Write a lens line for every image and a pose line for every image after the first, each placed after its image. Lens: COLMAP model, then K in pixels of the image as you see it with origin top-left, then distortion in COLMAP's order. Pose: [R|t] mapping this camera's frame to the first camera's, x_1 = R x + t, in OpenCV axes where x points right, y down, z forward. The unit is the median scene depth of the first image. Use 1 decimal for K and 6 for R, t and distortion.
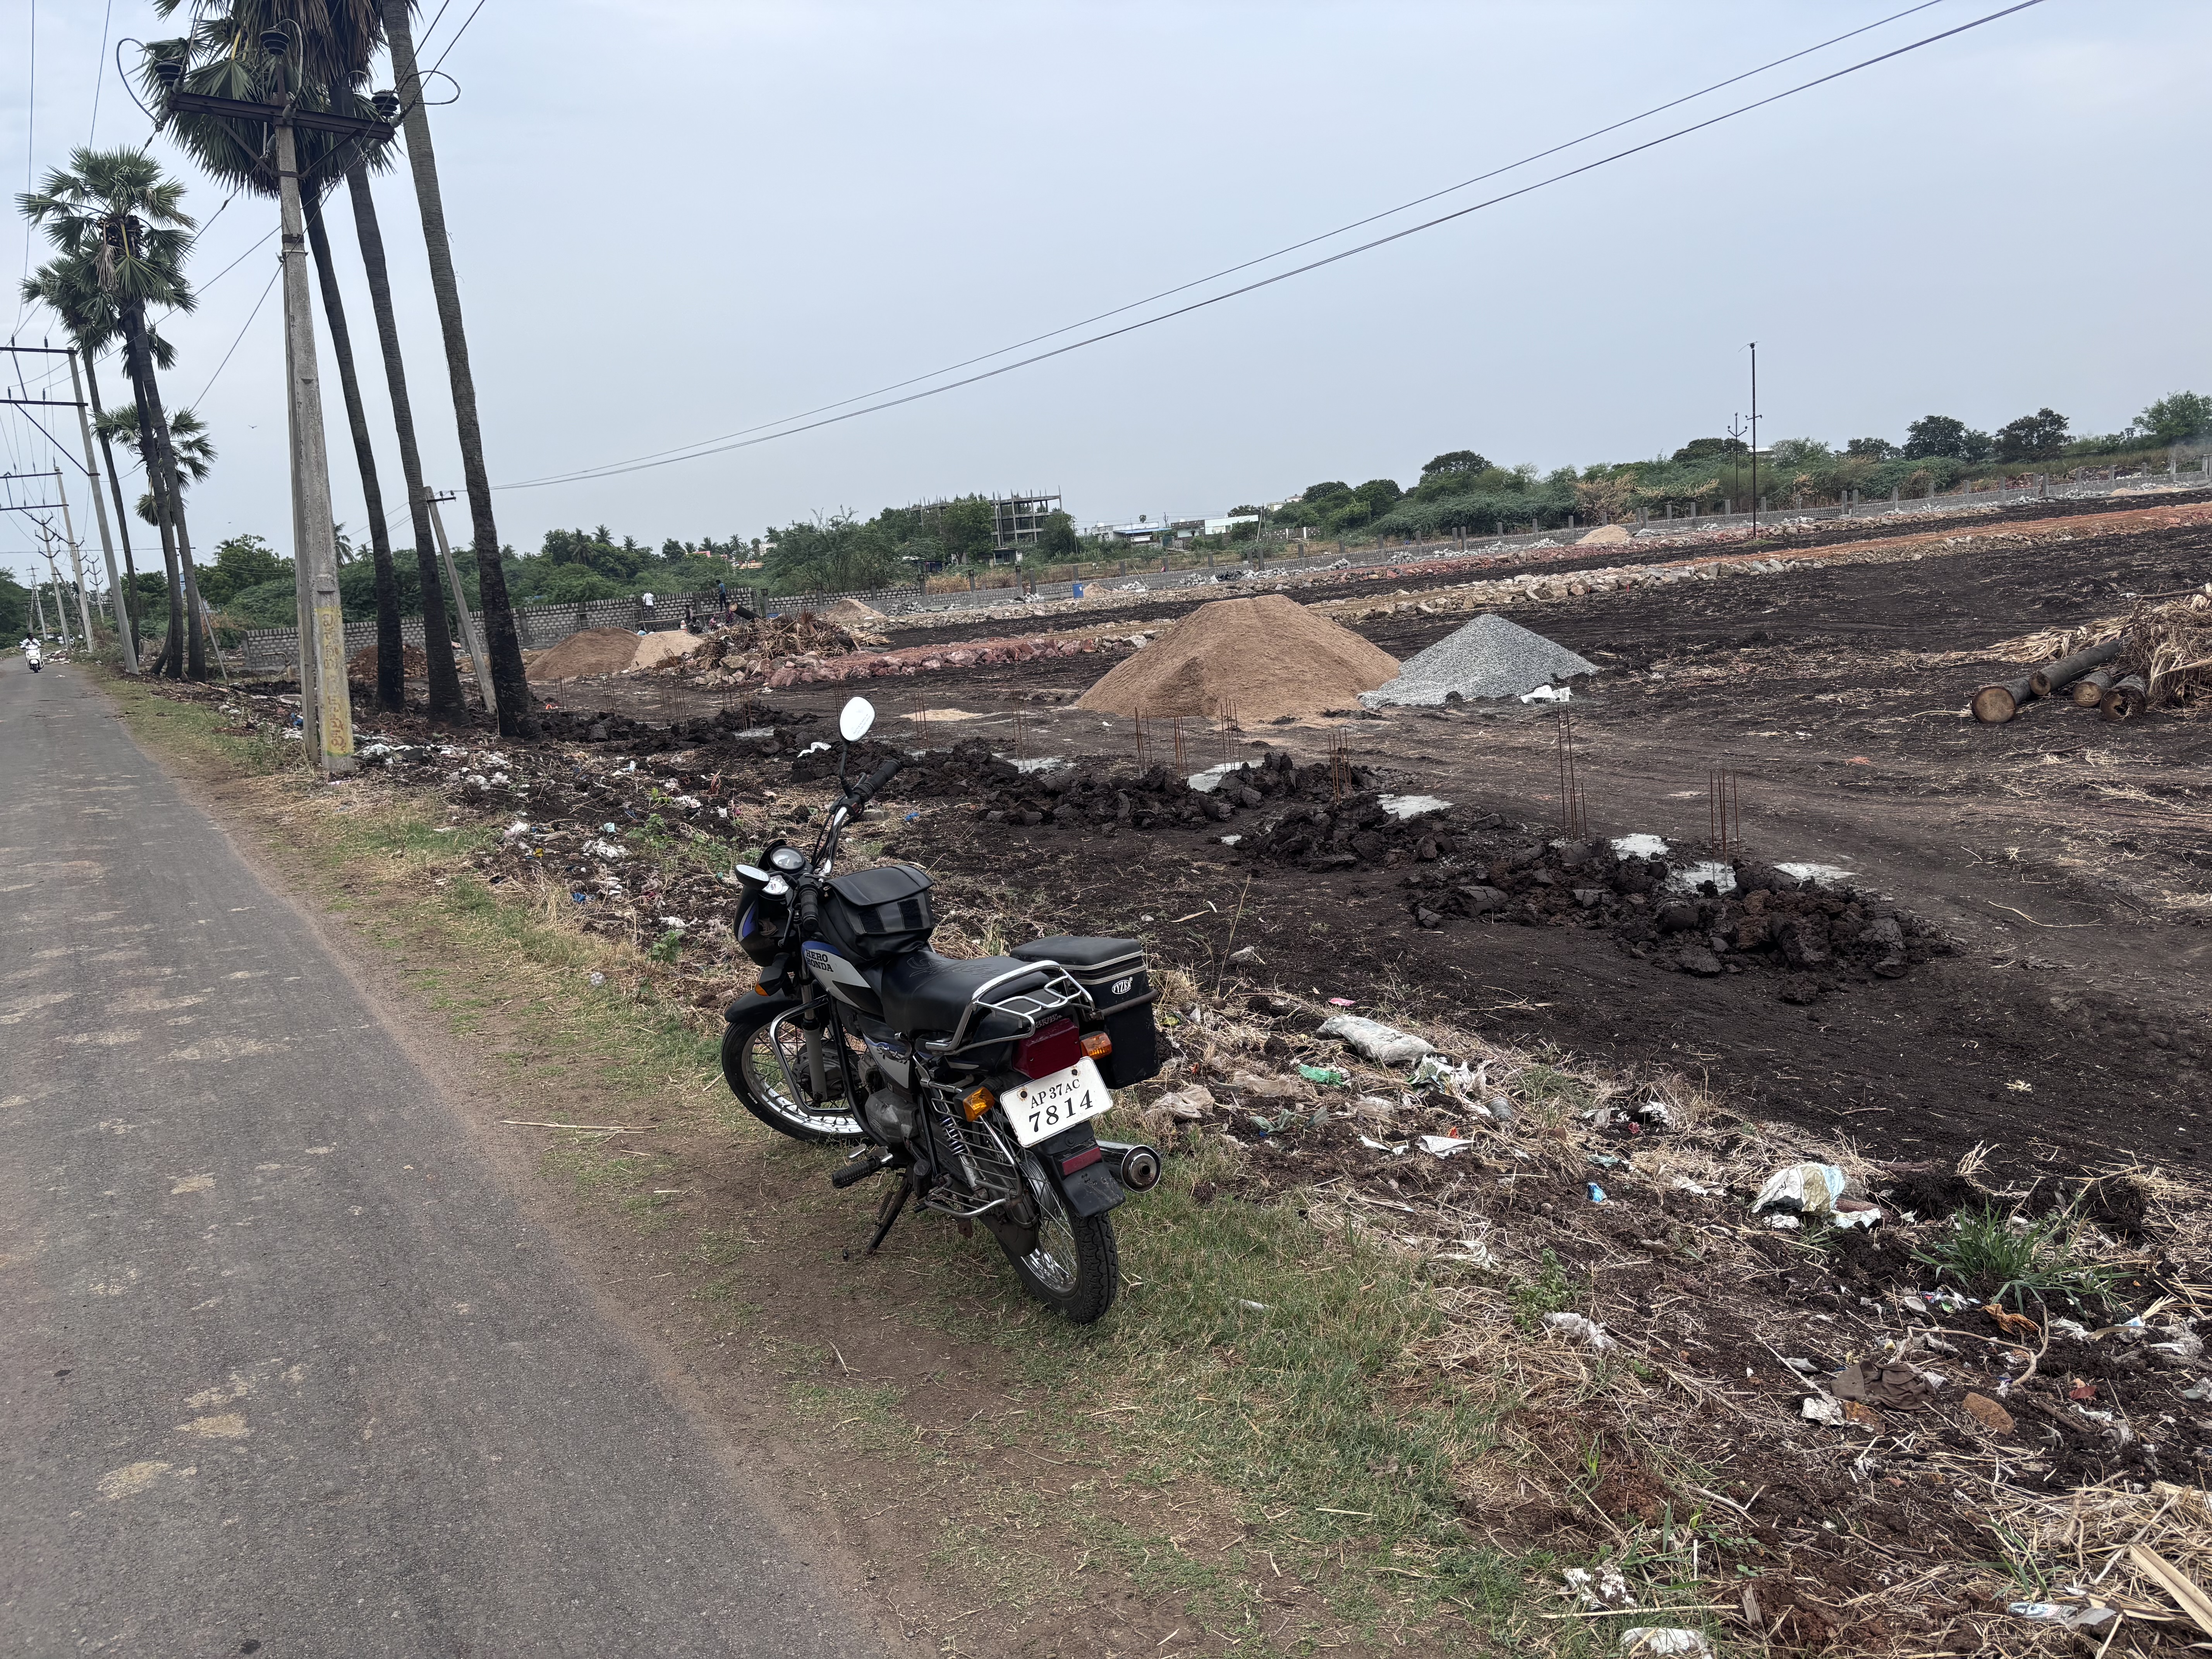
lens RADIAL K [[1674.3, 0, 1122.7], [0, 1674.3, 846.1], [0, 0, 1]] dist [0.074362, -0.091920]
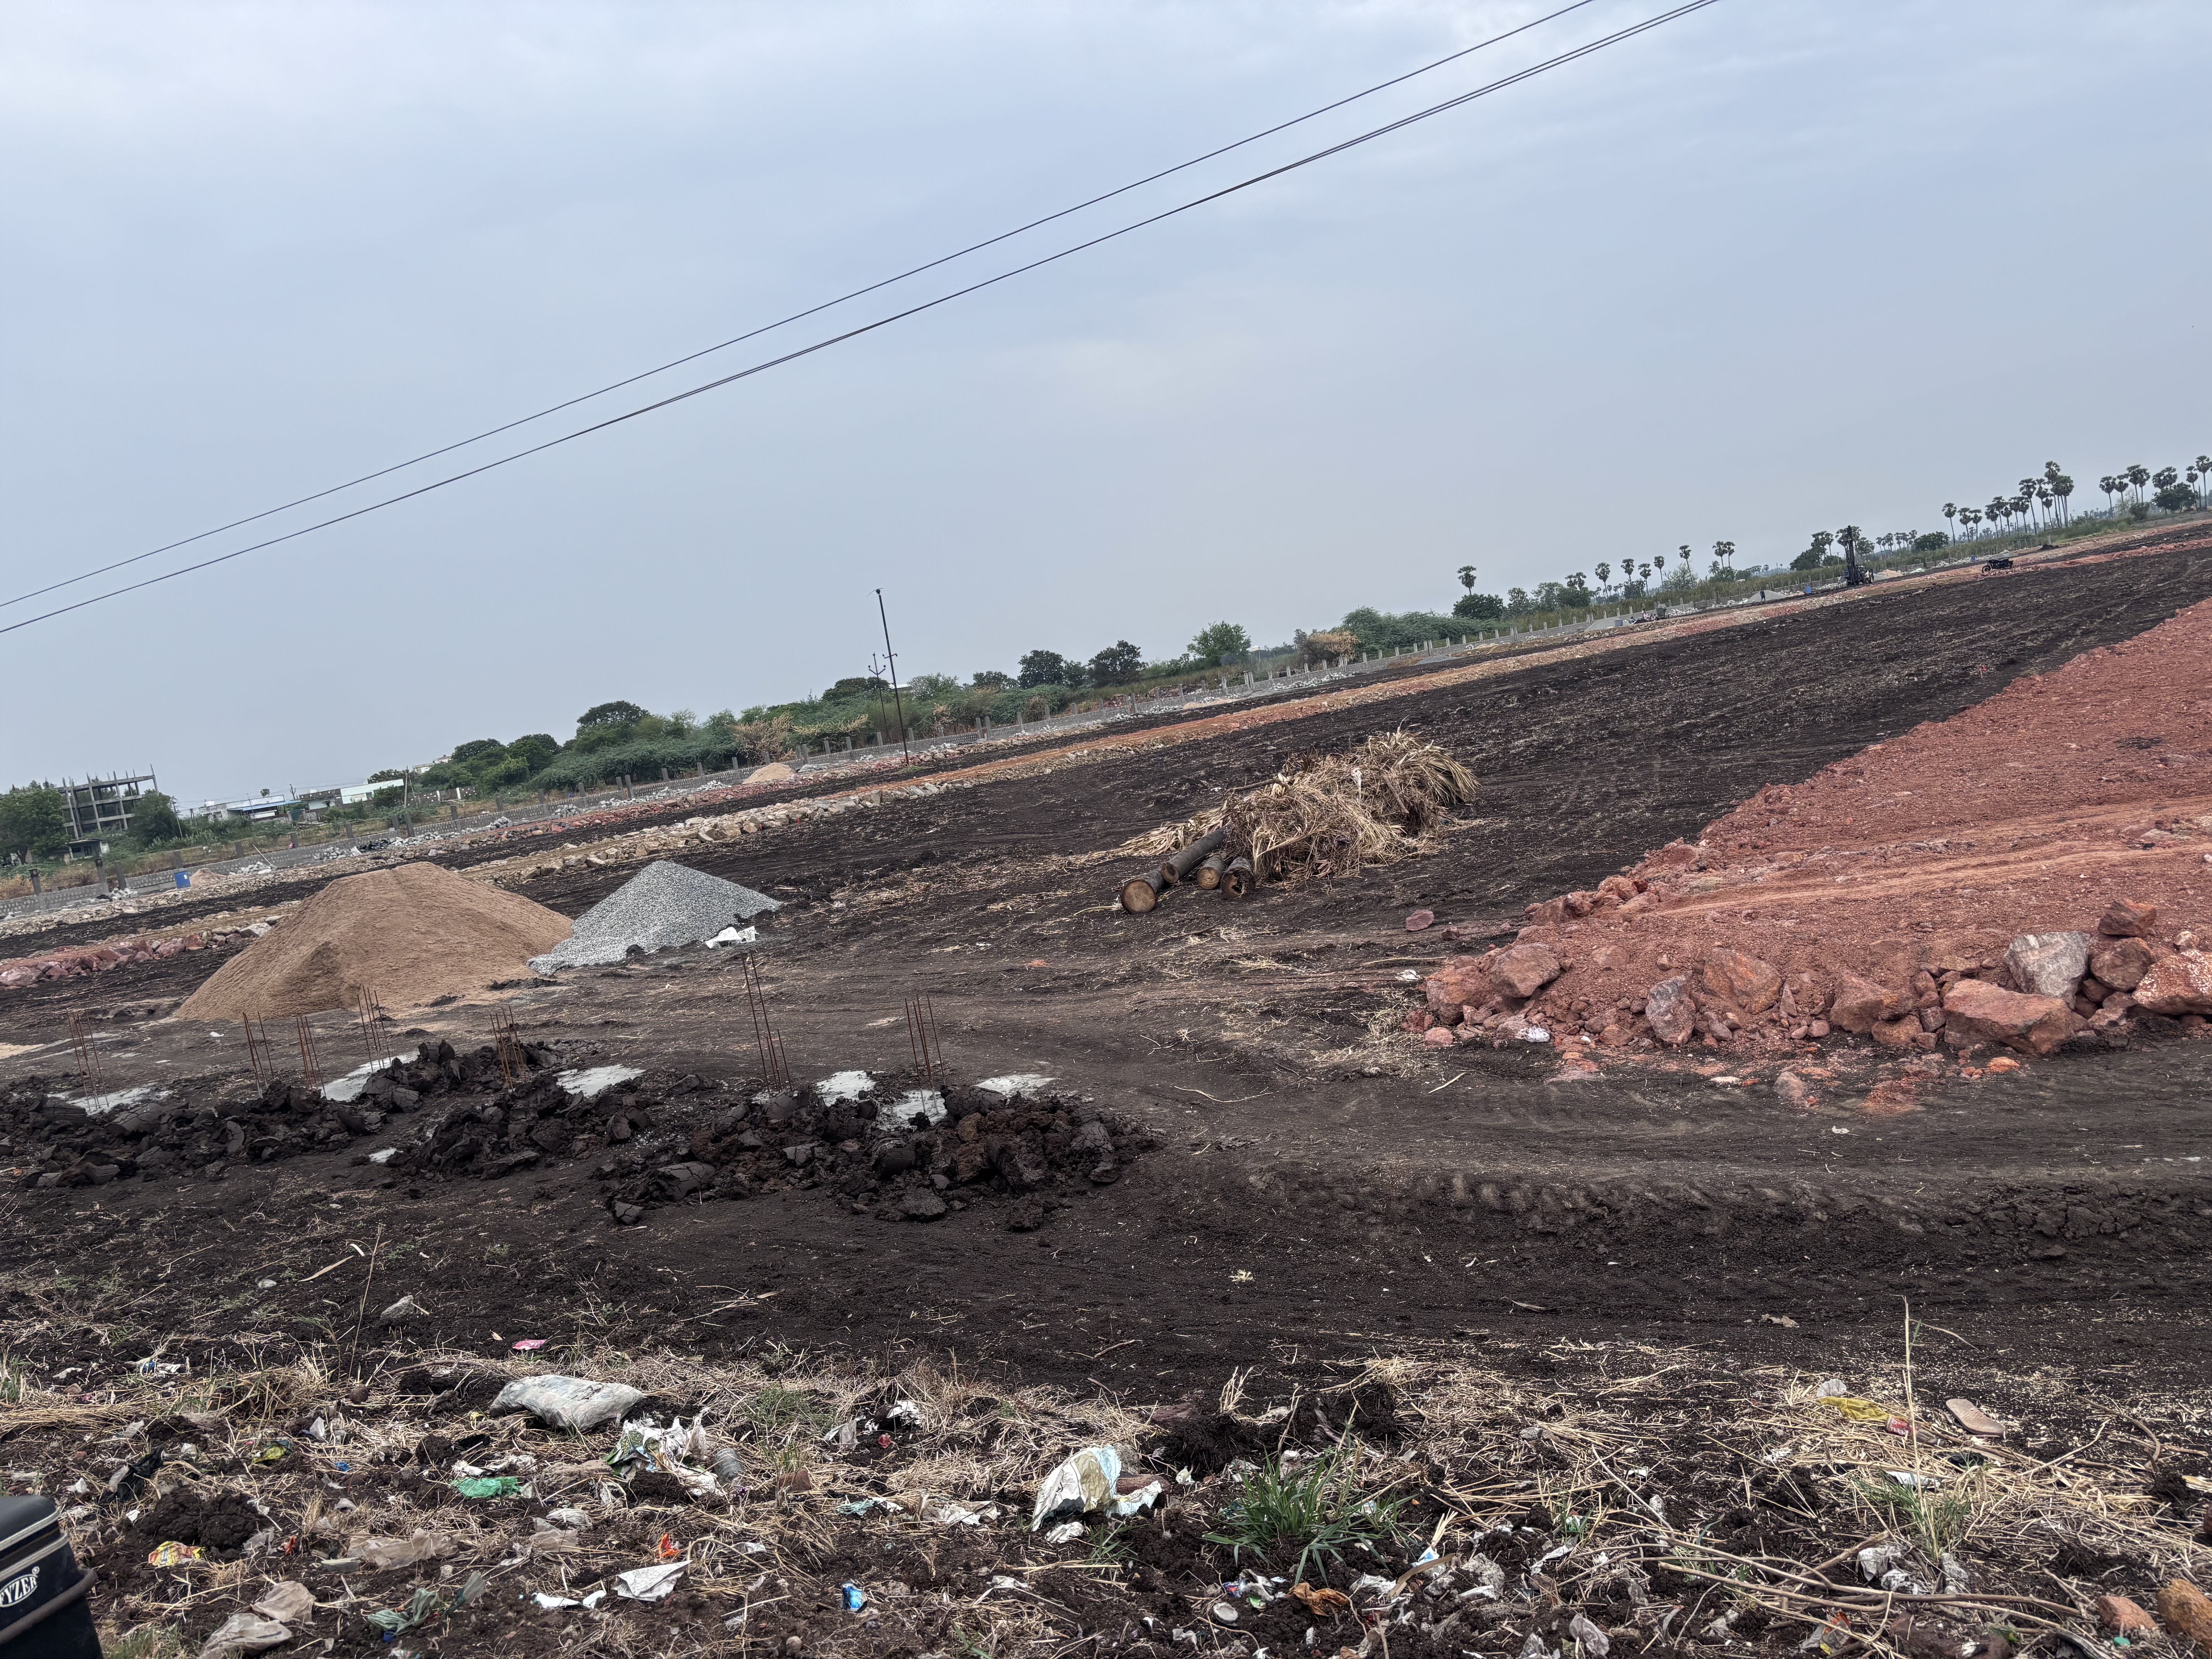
lens RADIAL K [[1661.9, 0, 1154.1], [0, 1661.9, 798.7], [0, 0, 1]] dist [0.006075, -0.008541]
pose [[0.874478, -0.085687, 0.477437, 0.018399], [0.164607, 0.978289, -0.125919, -0.009076], [-0.456281, 0.188703, 0.869597, 0.055621]]
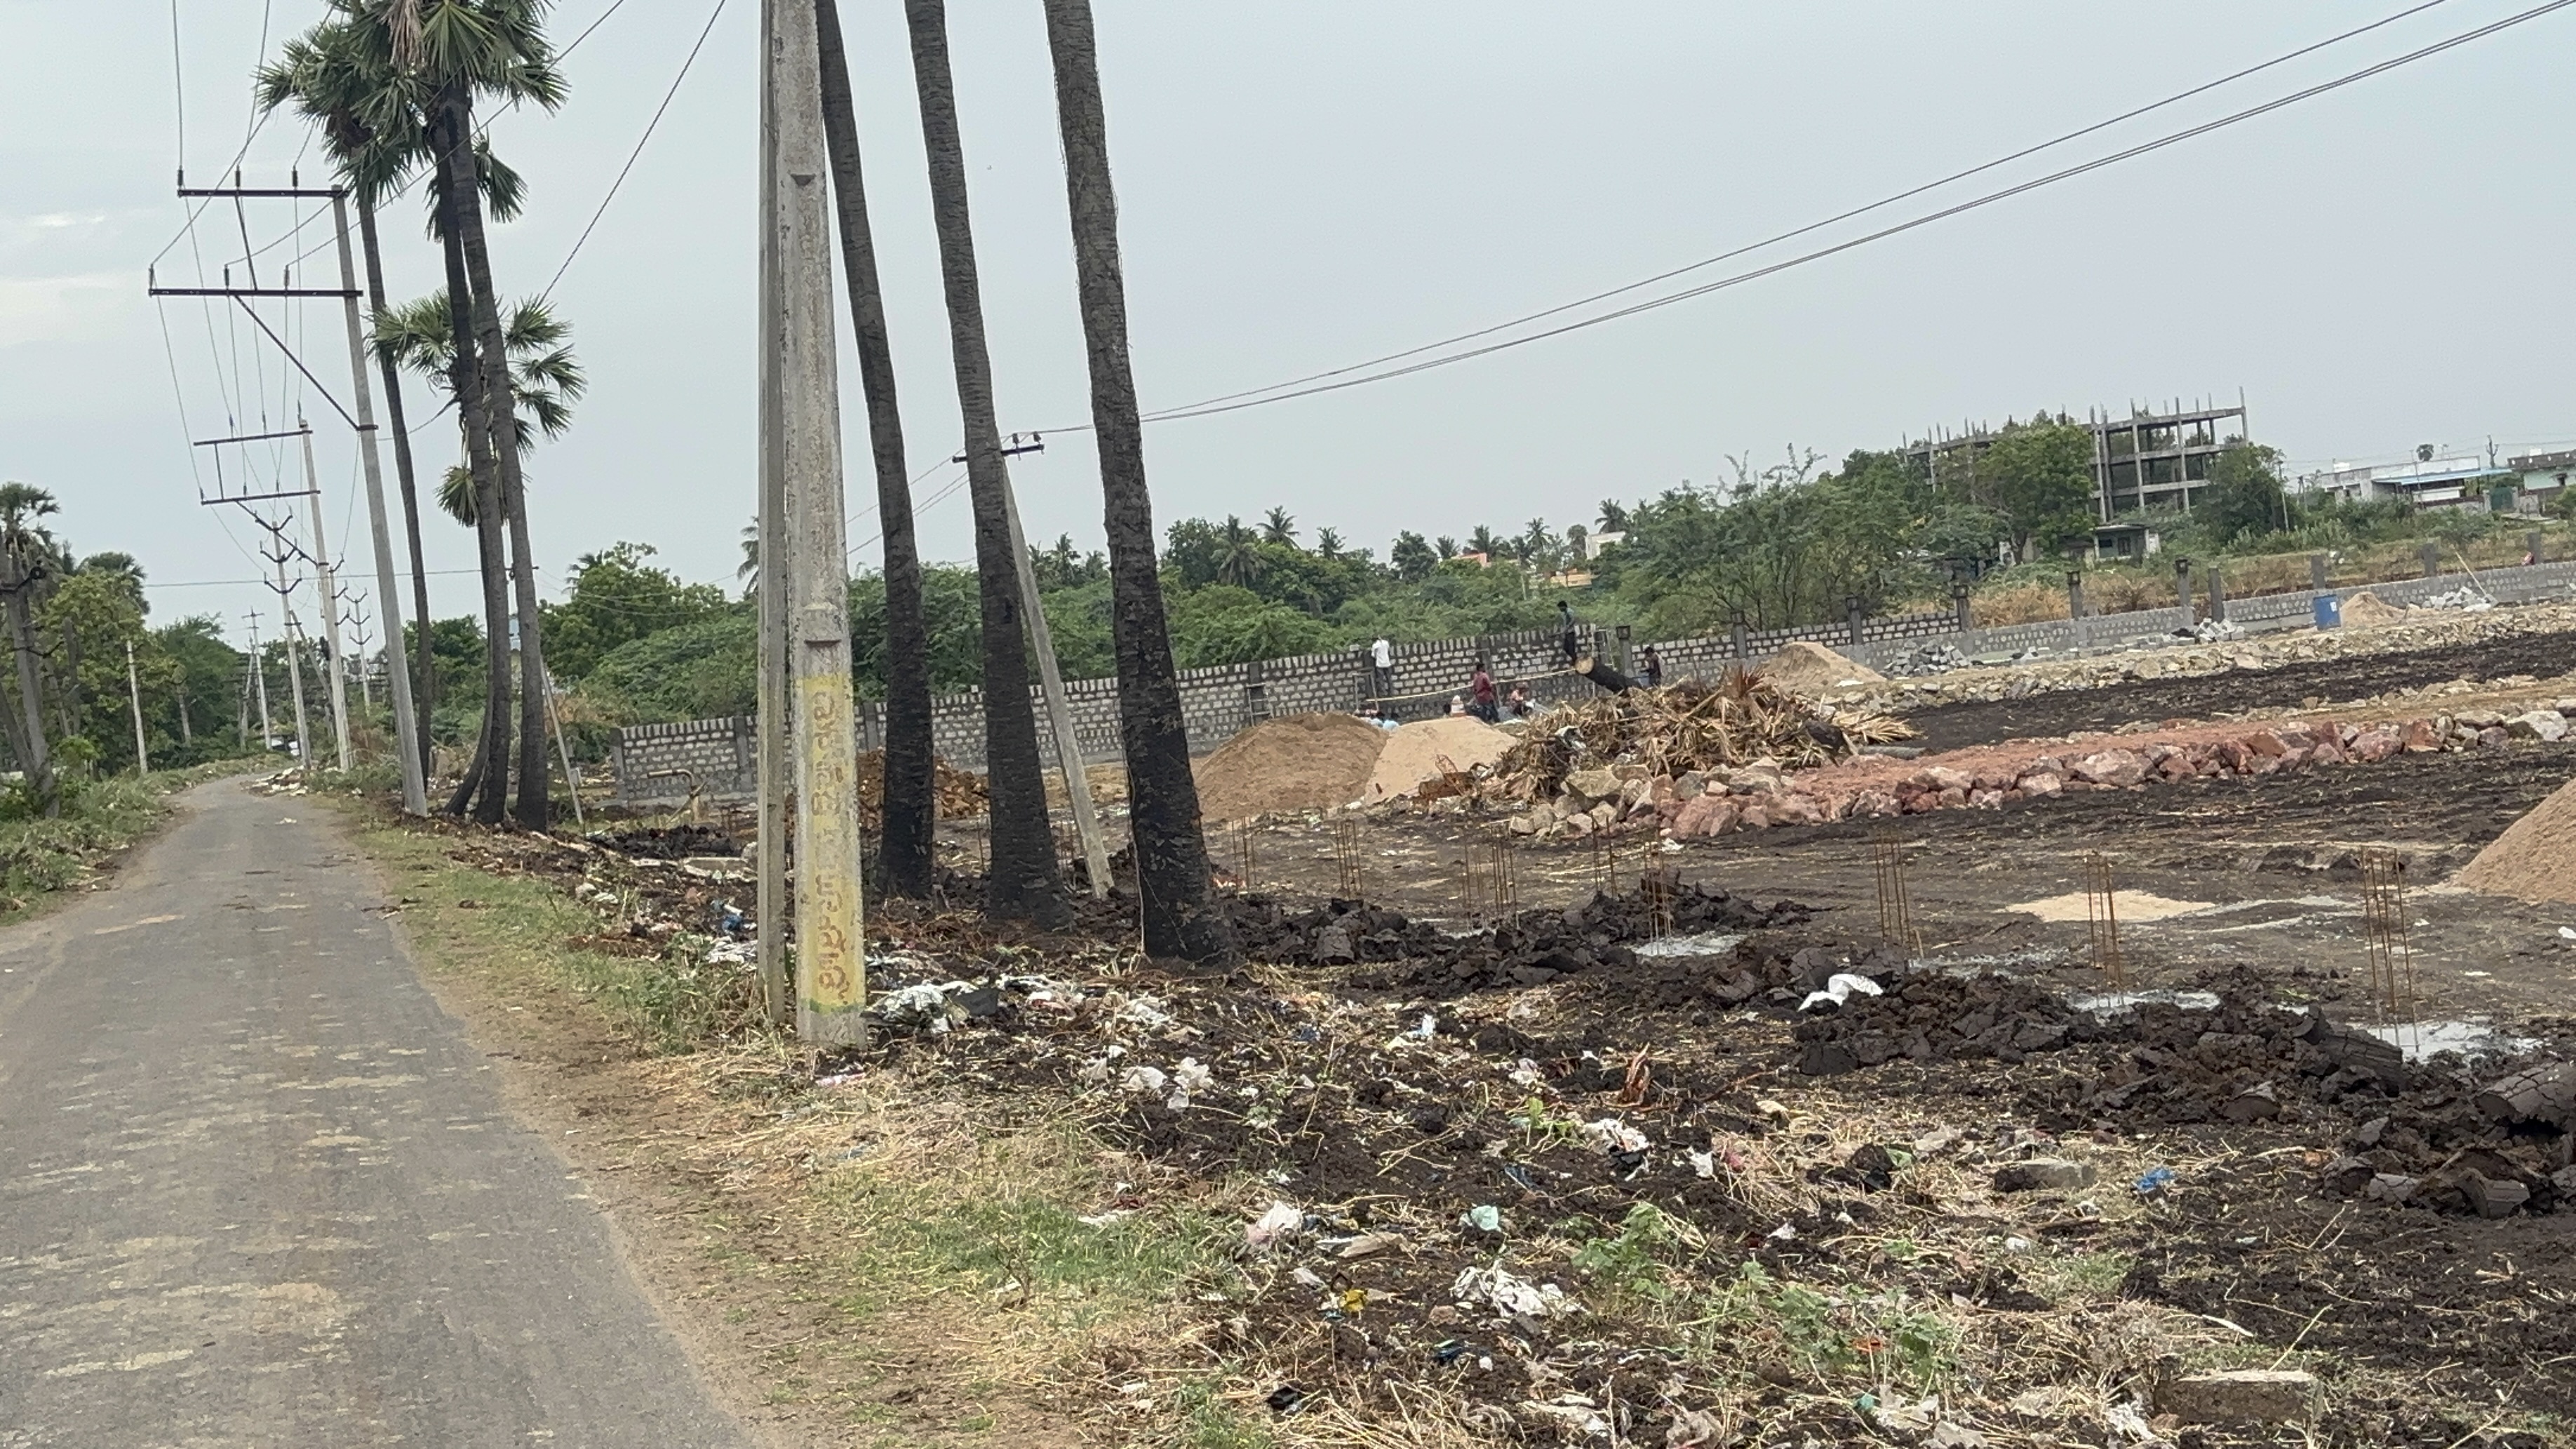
lens RADIAL K [[3525.7, 0, 1330.4], [0, 3525.7, 789.4], [0, 0, 1]] dist [0.203569, -0.785853]
pose [[0.962952, -0.005053, -0.269624, -0.086634], [-0.023153, 0.994583, -0.101330, -0.019613], [0.268676, 0.103819, 0.957619, 0.141993]]
